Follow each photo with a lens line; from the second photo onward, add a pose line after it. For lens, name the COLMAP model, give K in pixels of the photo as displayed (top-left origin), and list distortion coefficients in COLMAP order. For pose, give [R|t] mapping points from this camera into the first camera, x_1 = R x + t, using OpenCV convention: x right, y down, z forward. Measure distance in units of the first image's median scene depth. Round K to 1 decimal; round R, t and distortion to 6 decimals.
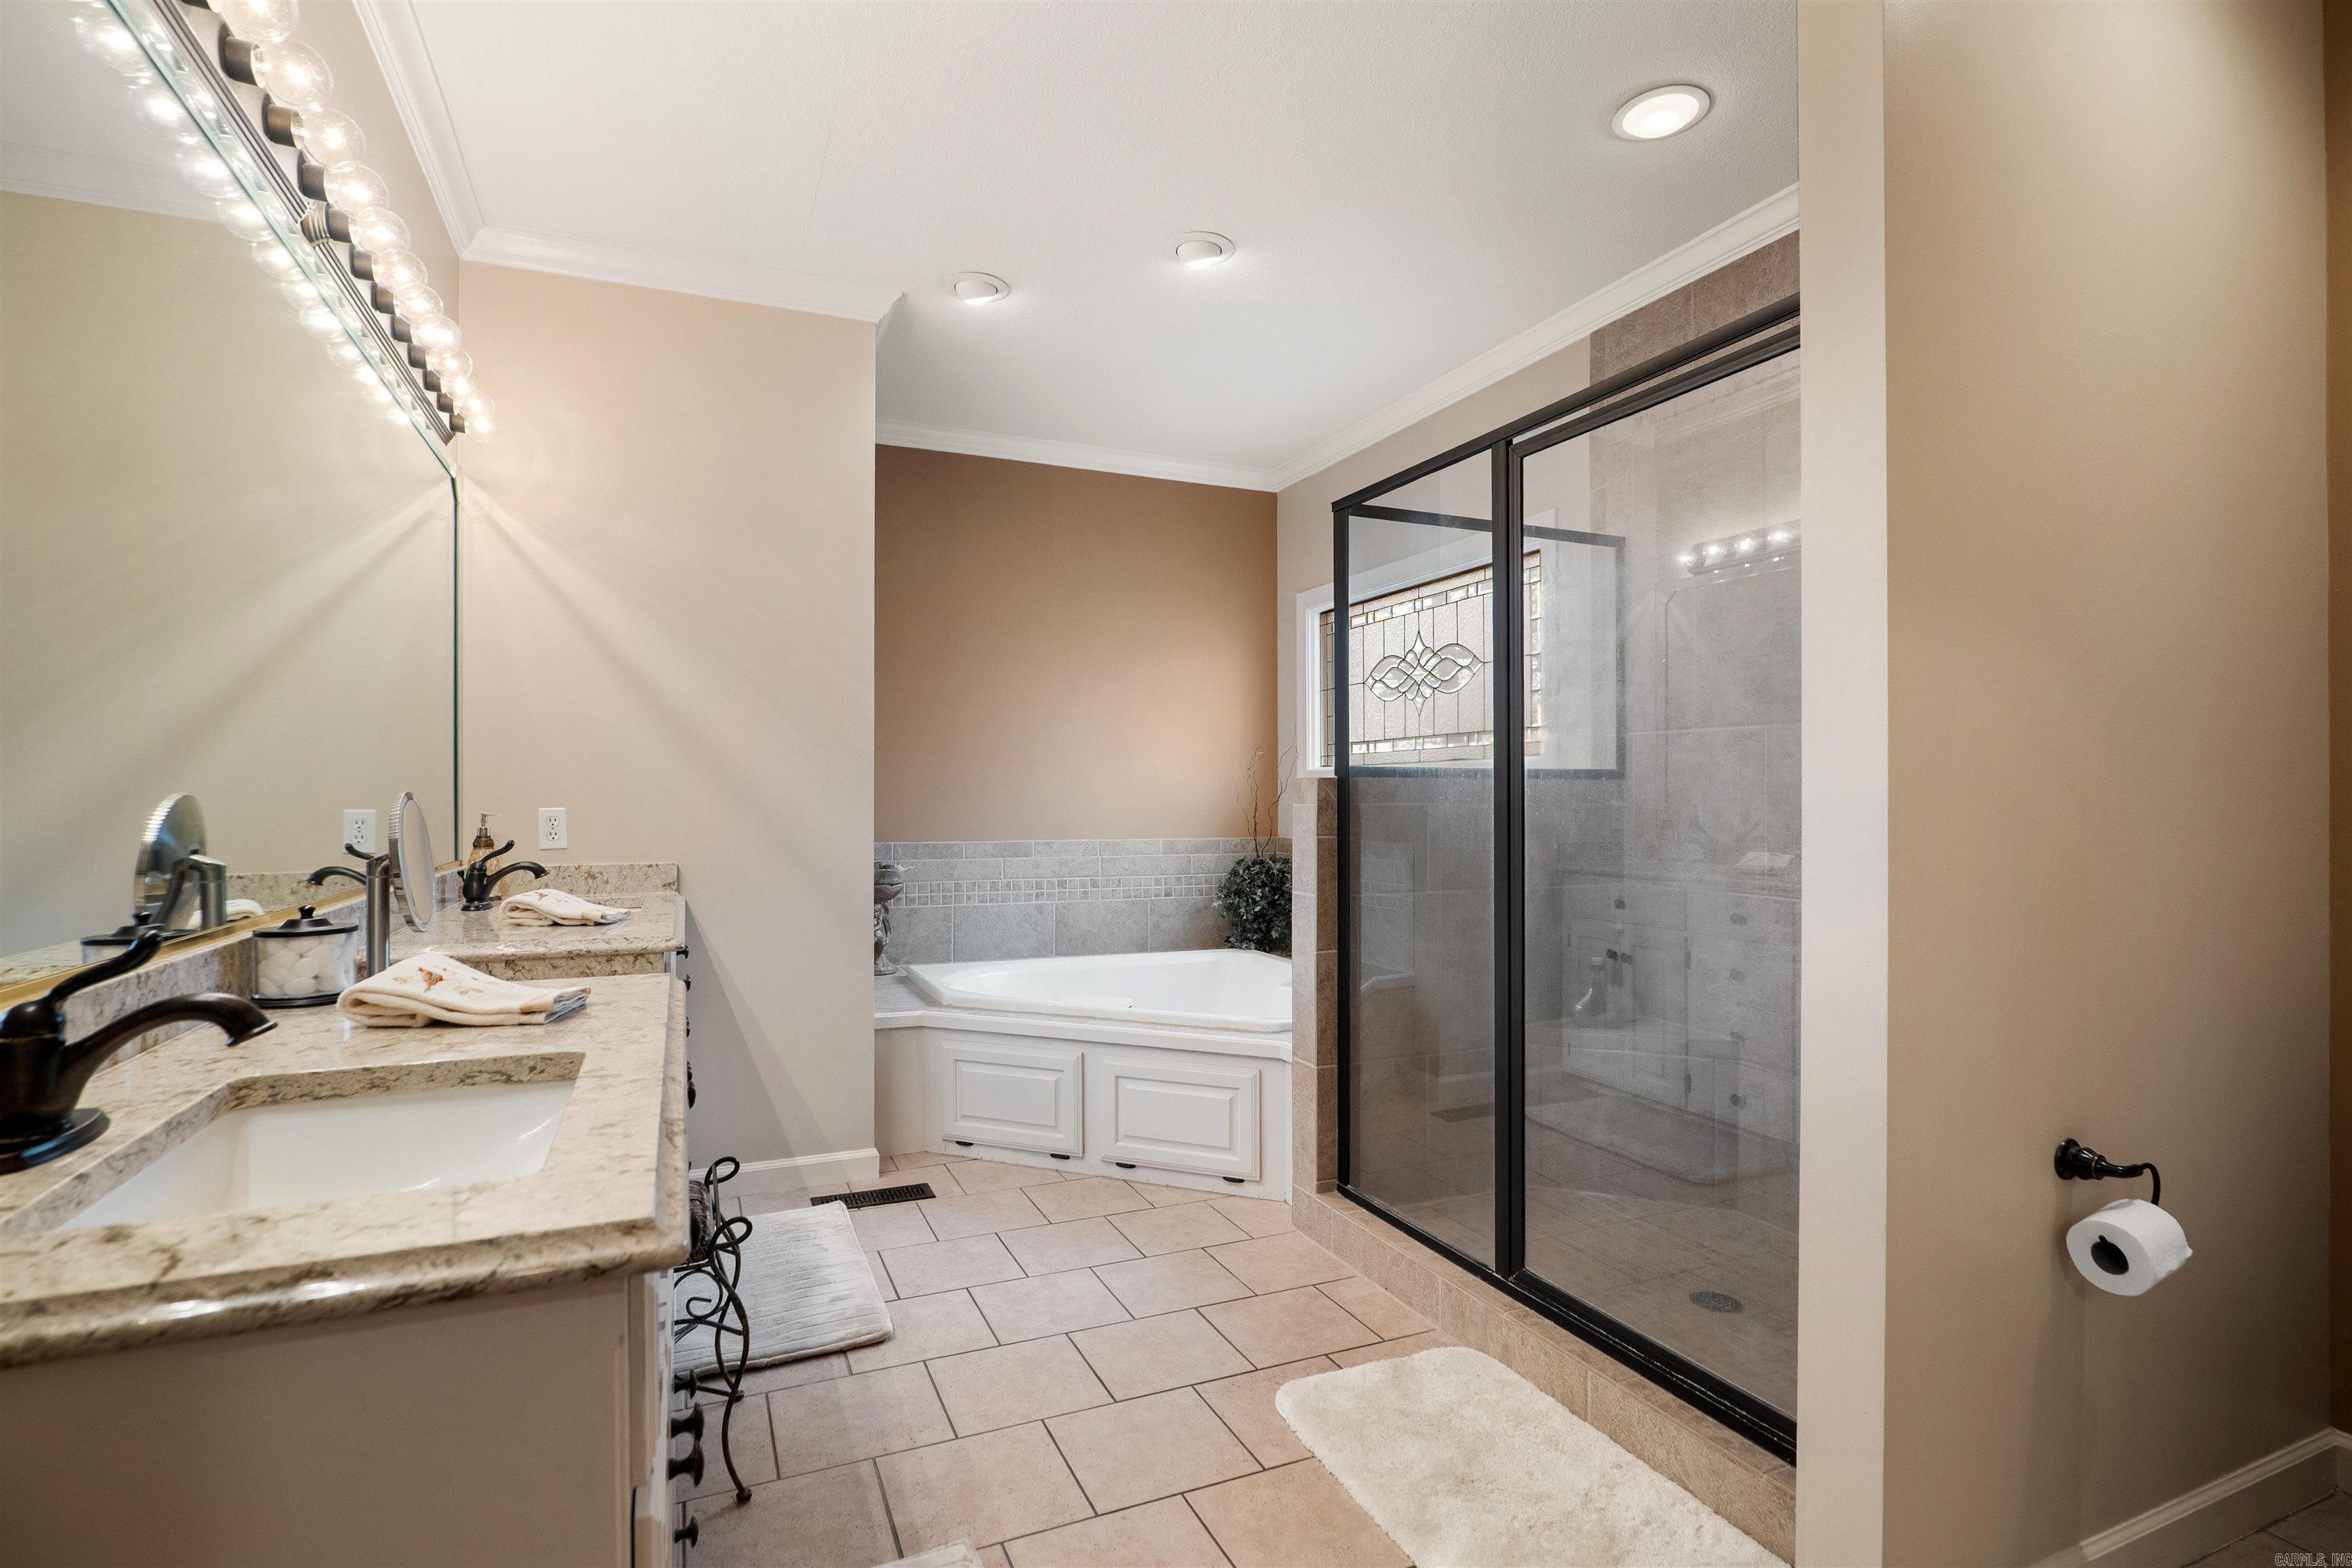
lens RADIAL K [[1110.5, 0, 1195.2], [0, 1110.5, 788.8], [0, 0, 1]] dist [-0.018612, 0.005677]
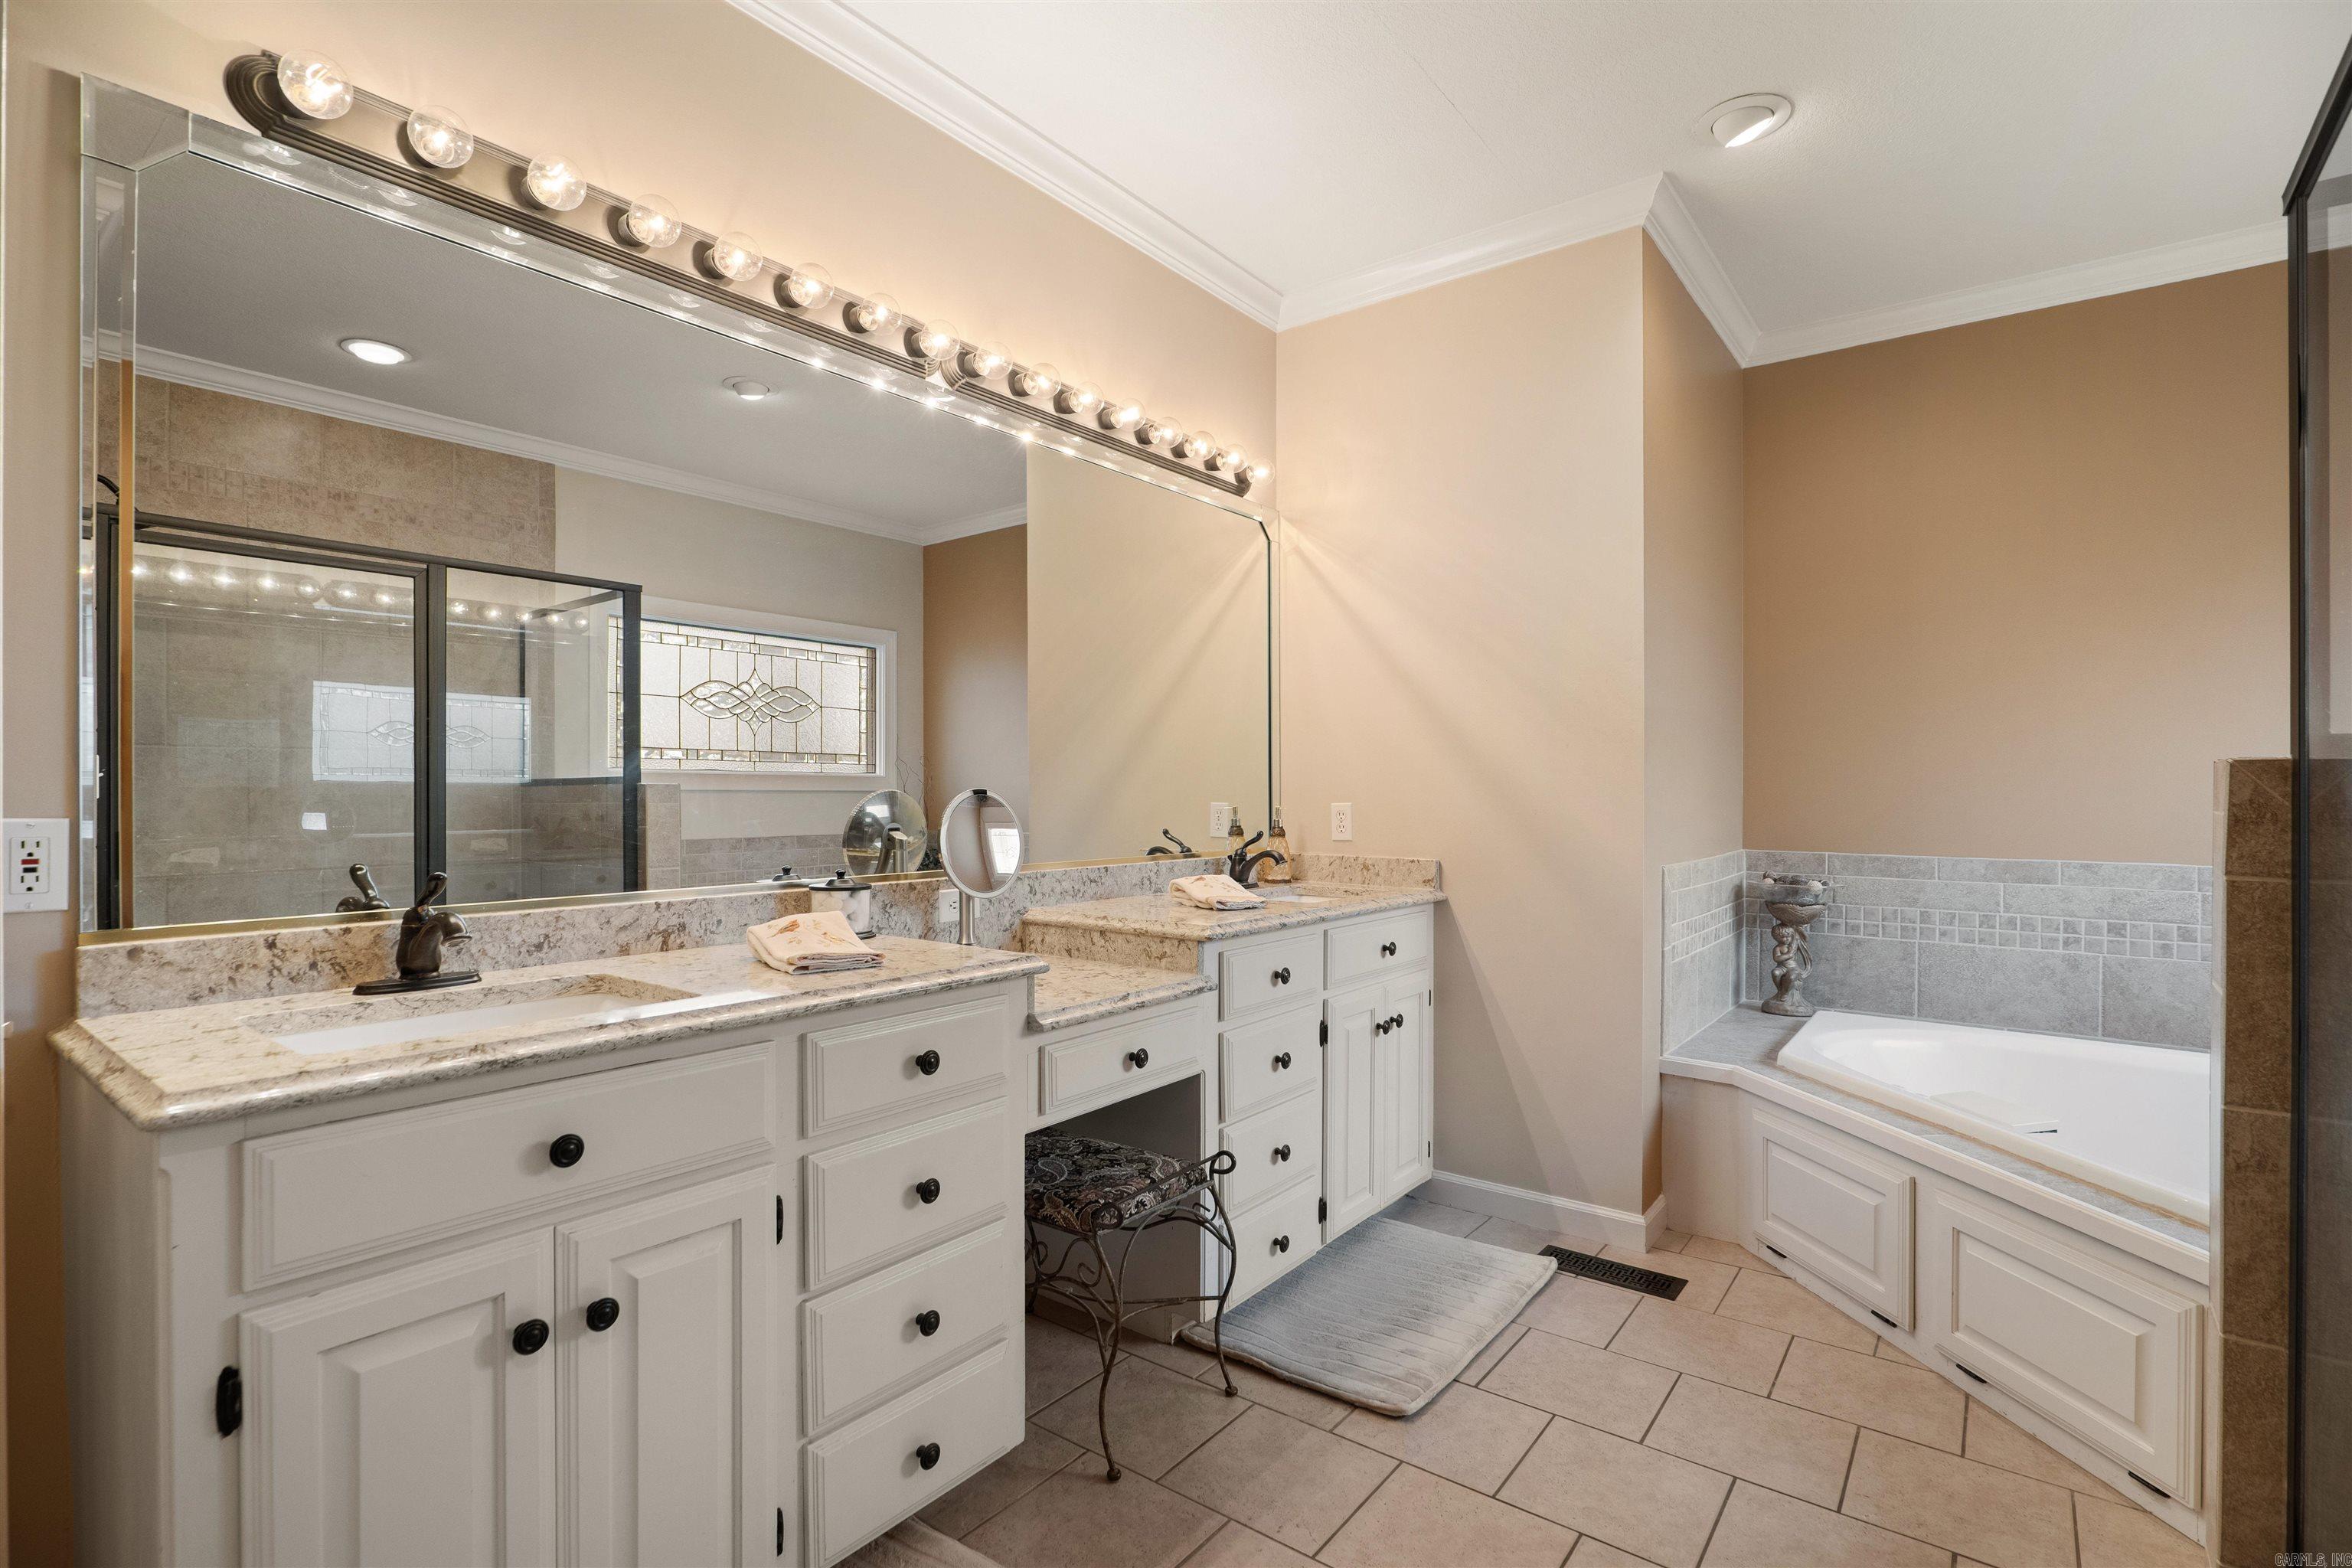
lens RADIAL K [[1110.5, 0, 1193.2], [0, 1110.5, 791.1], [0, 0, 1]] dist [-0.018612, 0.005677]
pose [[0.480942, 0.002551, -0.876748, 0.279731], [0.001147, 0.999993, 0.003539, 0.001261], [0.876751, -0.002708, 0.480936, 0.306171]]
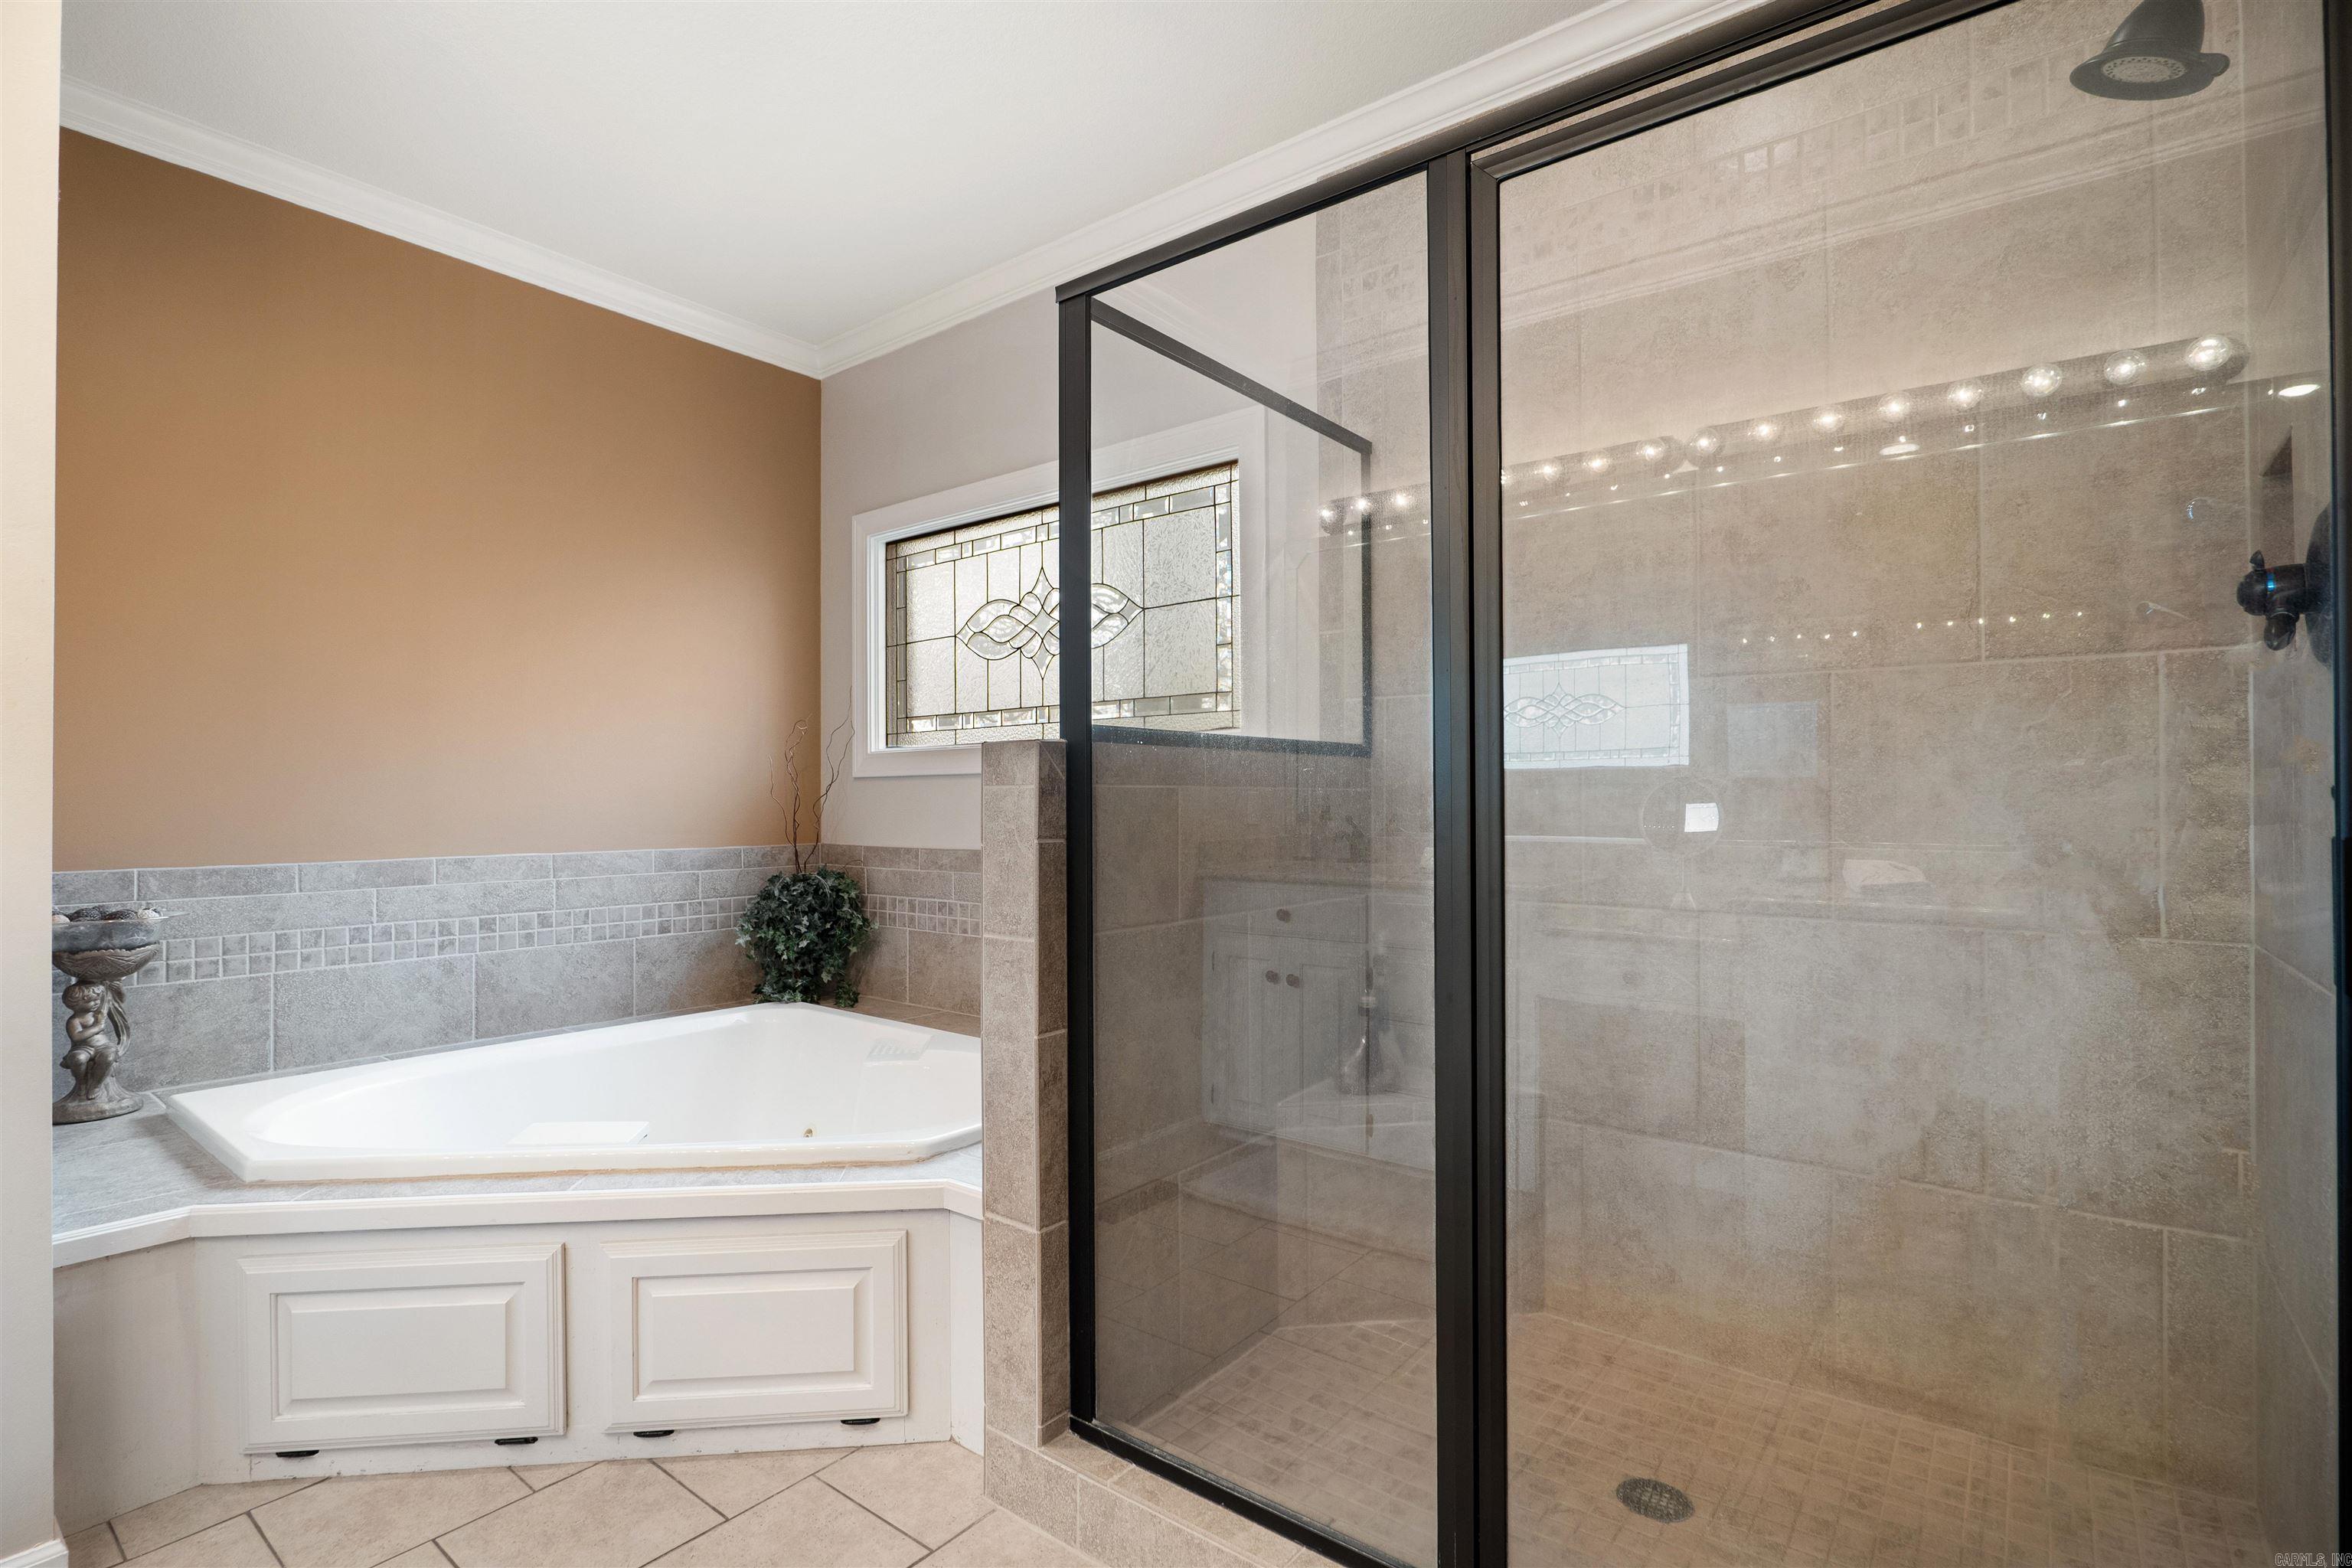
lens RADIAL K [[1110.5, 0, 1180.4], [0, 1110.5, 779.6], [0, 0, 1]] dist [-0.018612, 0.005677]
pose [[0.890628, 0.002273, 0.454726, -0.080346], [0.002156, 0.999955, -0.009221, 0.014026], [-0.454727, 0.009193, 0.890583, 0.382374]]
